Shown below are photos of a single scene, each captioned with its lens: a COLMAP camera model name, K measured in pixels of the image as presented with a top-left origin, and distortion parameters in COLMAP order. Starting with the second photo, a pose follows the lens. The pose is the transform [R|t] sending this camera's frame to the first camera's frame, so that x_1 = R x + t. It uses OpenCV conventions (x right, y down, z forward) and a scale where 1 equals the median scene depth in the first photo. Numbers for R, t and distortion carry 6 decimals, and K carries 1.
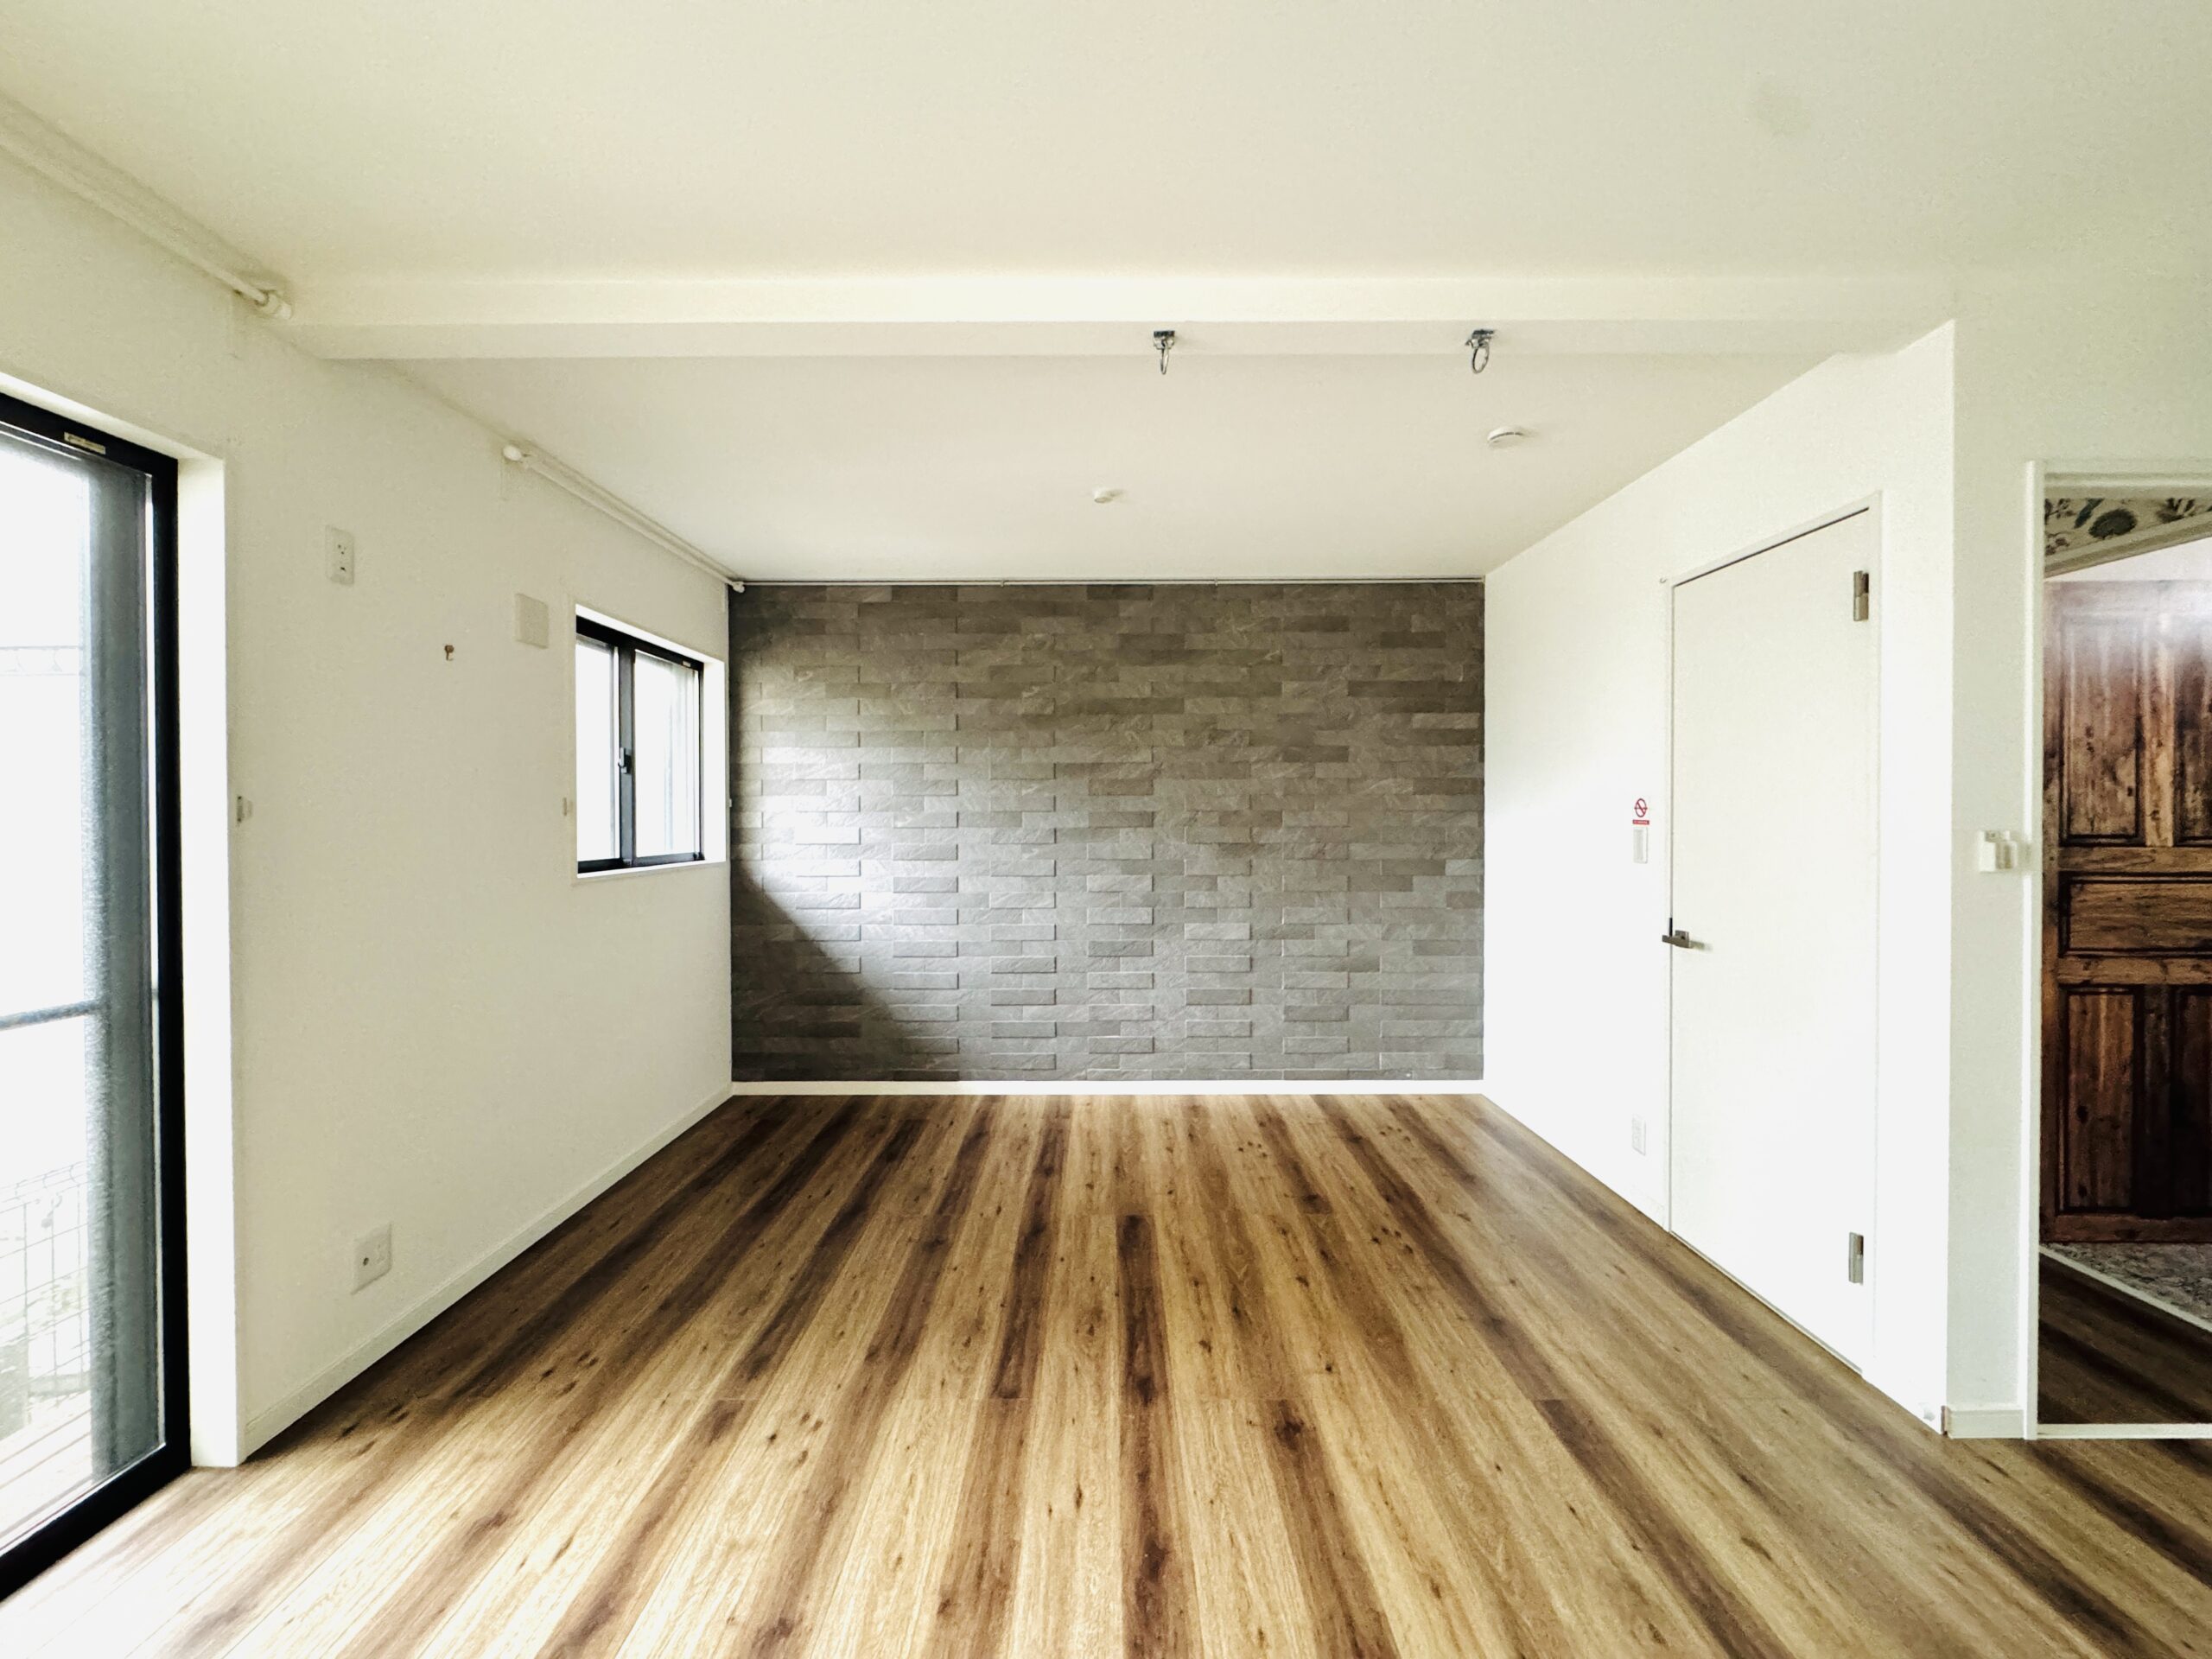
lens RADIAL K [[862.8, 0, 1104.3], [0, 862.8, 821.3], [0, 0, 1]] dist [0.000780, 0.000002]
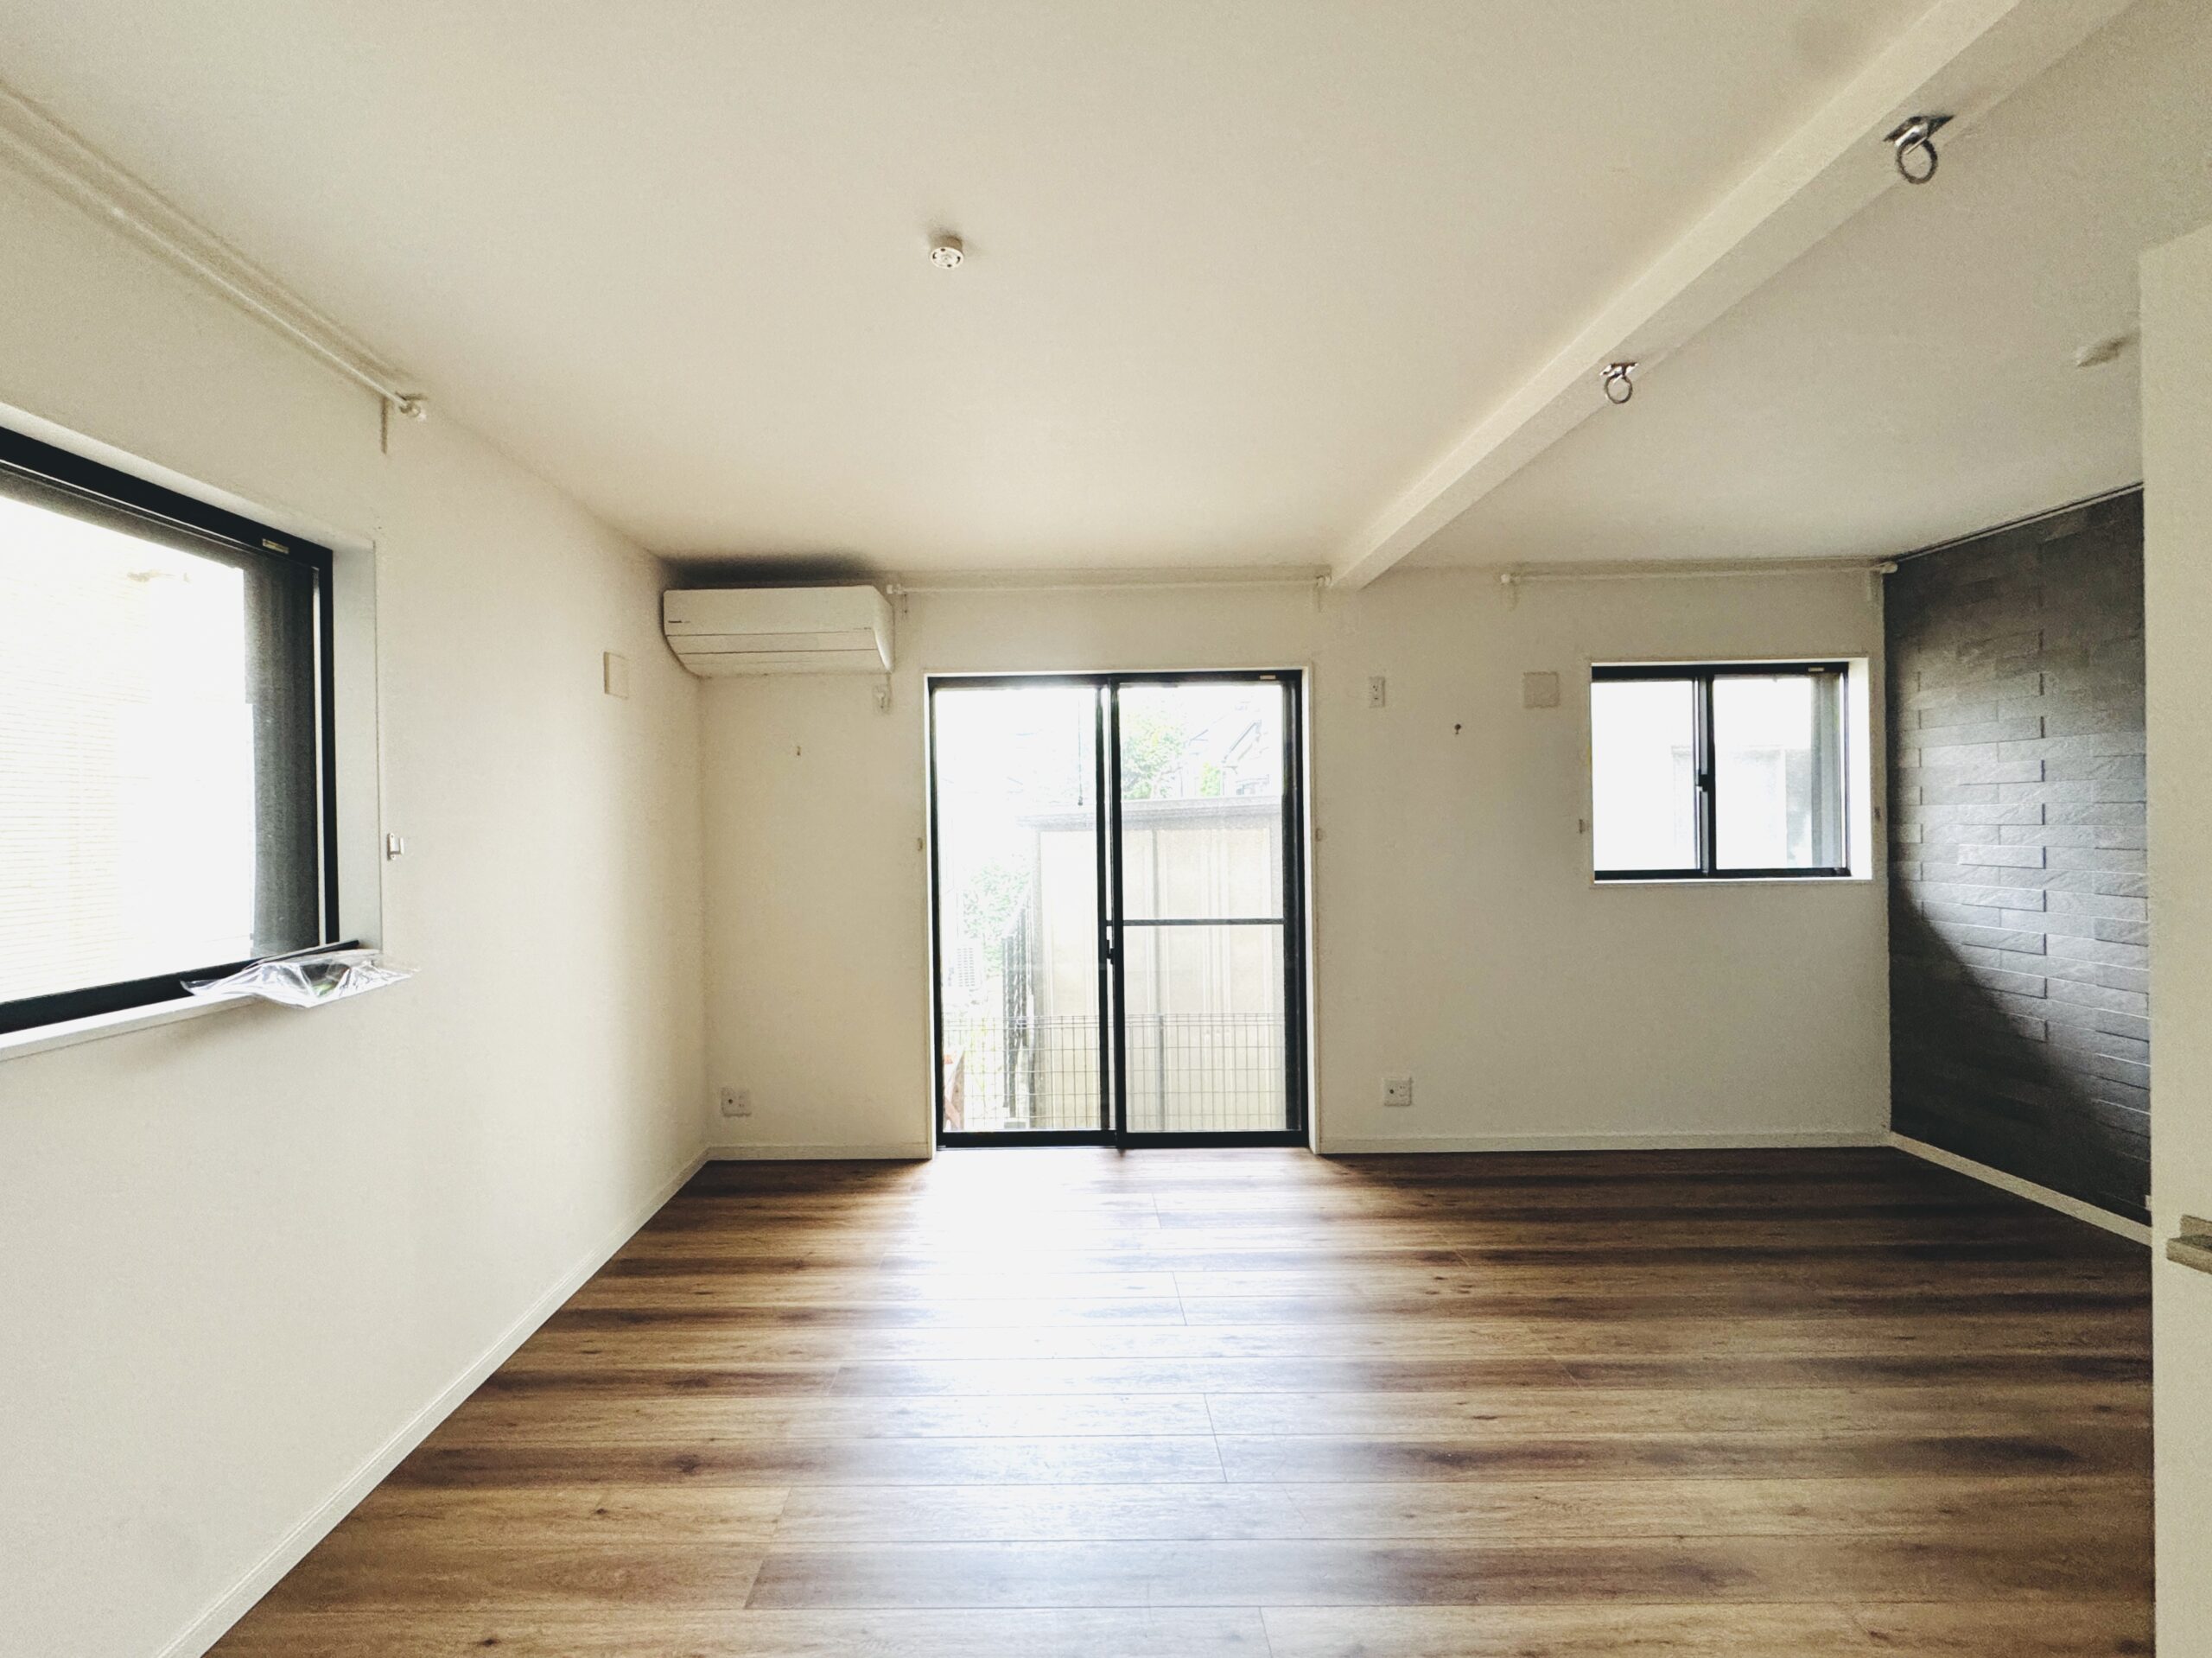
lens RADIAL K [[893.3, 0, 1103.5], [0, 893.3, 824.8], [0, 0, 1]] dist [0.000335, 0.000008]
pose [[0.075471, 0.008155, -0.997115, 0.458335], [0.006445, 0.999942, 0.008666, -0.025196], [0.997127, -0.007081, 0.075414, 0.146573]]
